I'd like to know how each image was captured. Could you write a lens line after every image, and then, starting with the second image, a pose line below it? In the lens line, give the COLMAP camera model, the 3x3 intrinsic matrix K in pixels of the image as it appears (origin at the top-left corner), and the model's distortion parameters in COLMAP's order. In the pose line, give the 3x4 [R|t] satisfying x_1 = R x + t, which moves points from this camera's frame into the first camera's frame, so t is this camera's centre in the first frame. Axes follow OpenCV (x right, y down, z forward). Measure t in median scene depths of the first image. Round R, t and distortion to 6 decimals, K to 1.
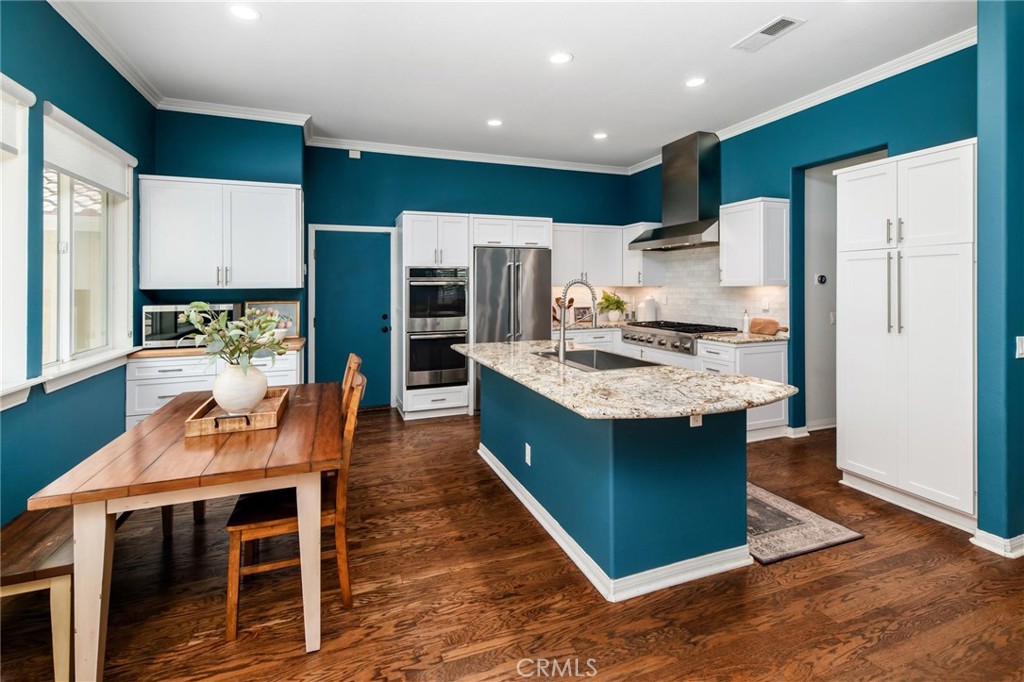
lens RADIAL K [[458.3, 0, 507.1], [0, 458.3, 292.0], [0, 0, 1]] dist [0.005034, 0.000413]
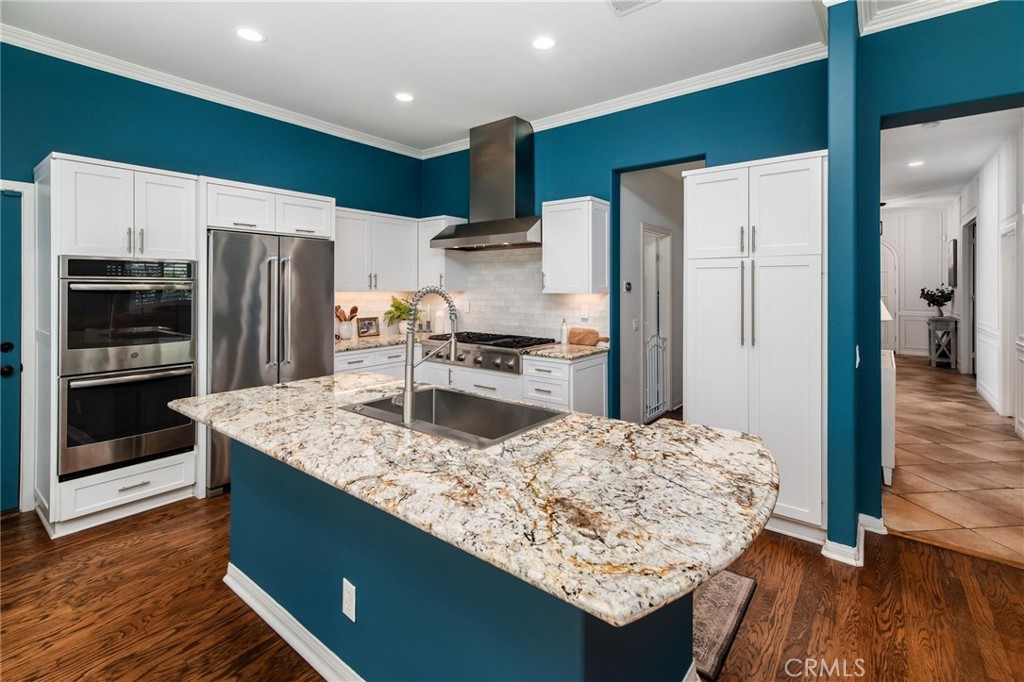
lens RADIAL K [[458.3, 0, 507.1], [0, 458.3, 292.0], [0, 0, 1]] dist [0.005034, 0.000413]
pose [[0.855284, 0.002782, 0.518151, -0.048780], [-0.001244, 0.999994, -0.003317, -0.010958], [-0.518157, 0.002193, 0.855282, 0.257345]]
